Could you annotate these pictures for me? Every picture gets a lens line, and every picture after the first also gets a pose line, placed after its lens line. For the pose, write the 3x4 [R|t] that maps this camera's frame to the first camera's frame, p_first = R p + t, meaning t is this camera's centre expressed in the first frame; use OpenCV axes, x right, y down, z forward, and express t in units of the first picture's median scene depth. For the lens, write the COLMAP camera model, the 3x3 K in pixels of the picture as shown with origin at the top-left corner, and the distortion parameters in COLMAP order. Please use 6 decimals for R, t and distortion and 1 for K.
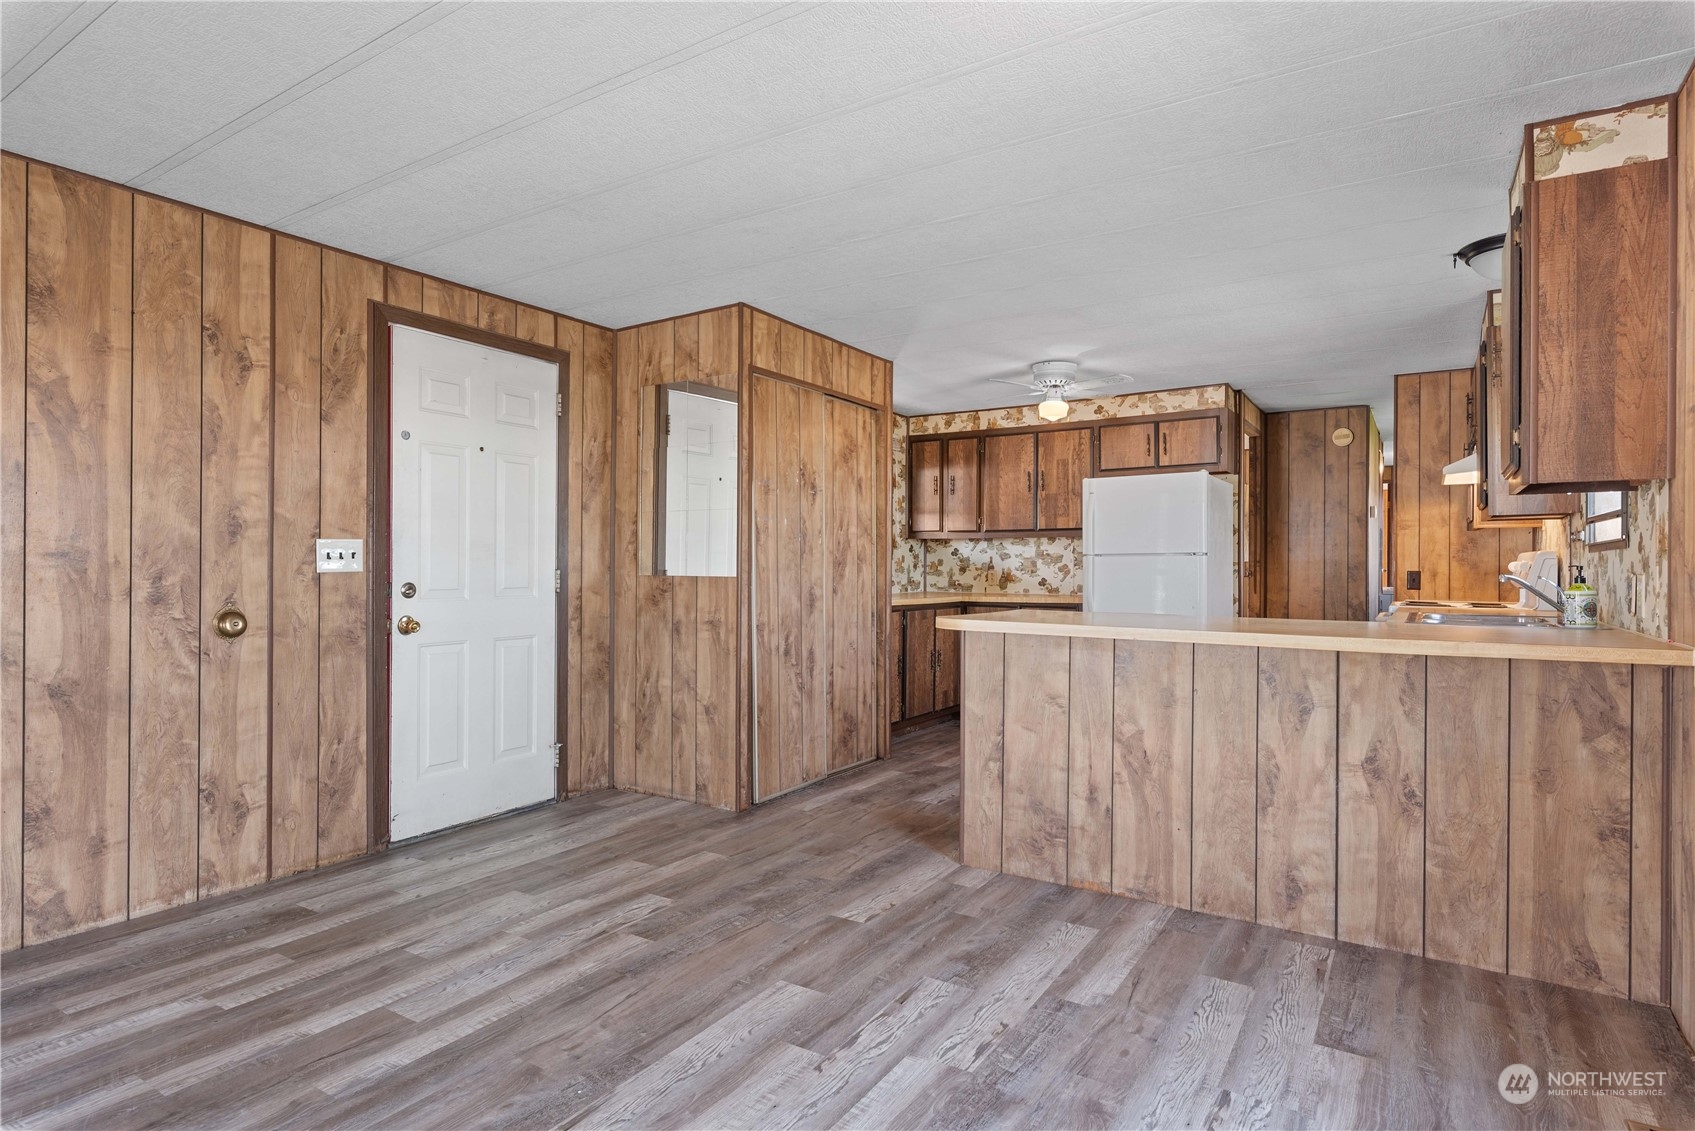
lens RADIAL K [[904.0, 0, 849.9], [0, 904.0, 565.9], [0, 0, 1]] dist [-0.000678, -0.000414]
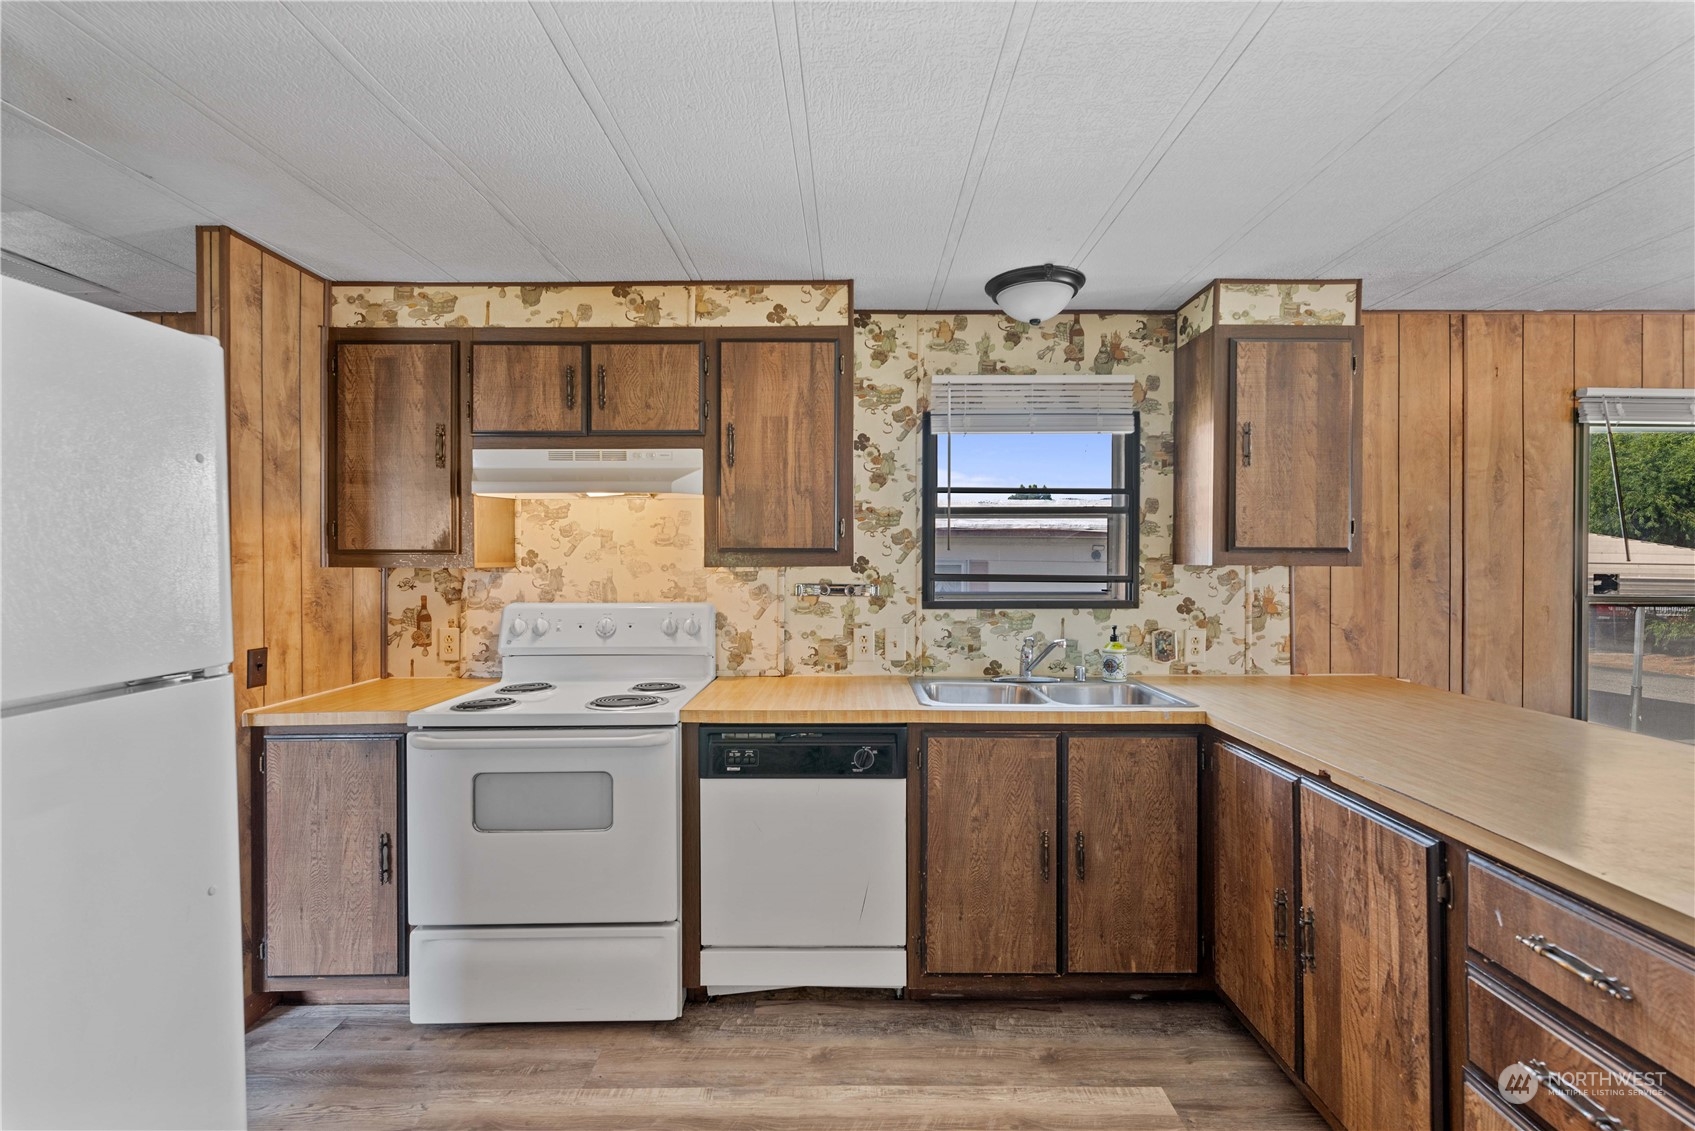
lens RADIAL K [[736.6, 0, 850.6], [0, 736.6, 567.2], [0, 0, 1]] dist [0.001310, 0.000027]
pose [[-0.537982, -0.012308, 0.842866, 0.149101], [-0.002912, 0.999915, 0.012742, -0.056820], [-0.842951, 0.004401, -0.537972, 1.209267]]
